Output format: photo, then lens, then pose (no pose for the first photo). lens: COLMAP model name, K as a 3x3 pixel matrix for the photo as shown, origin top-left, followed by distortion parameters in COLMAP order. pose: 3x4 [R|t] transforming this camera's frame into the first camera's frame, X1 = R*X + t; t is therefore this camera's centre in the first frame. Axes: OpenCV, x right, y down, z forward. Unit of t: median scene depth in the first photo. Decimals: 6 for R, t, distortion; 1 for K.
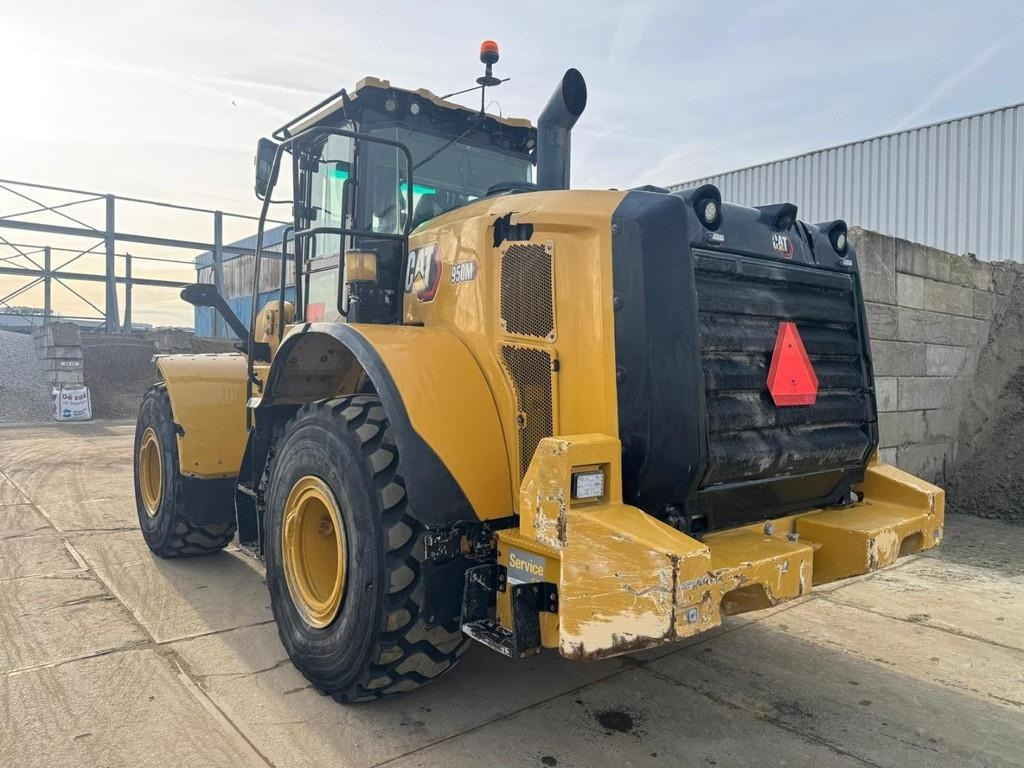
lens RADIAL K [[722.7, 0, 509.6], [0, 722.7, 368.7], [0, 0, 1]] dist [0.013732, -0.003666]
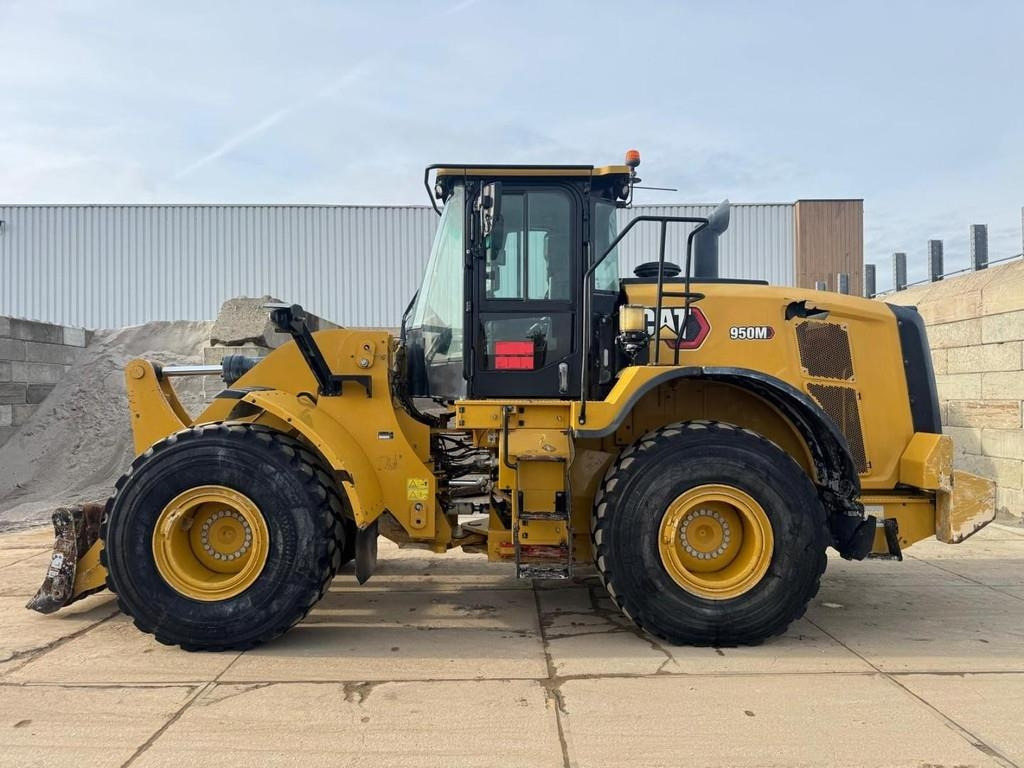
lens RADIAL K [[712.6, 0, 512.0], [0, 712.6, 384.0], [0, 0, 1]] dist [0.037363, -0.040837]
pose [[0.622047, -0.000899, 0.782979, -1.629908], [0.011348, 0.999905, -0.007867, -0.027351], [-0.782898, 0.013780, 0.621998, 0.528474]]
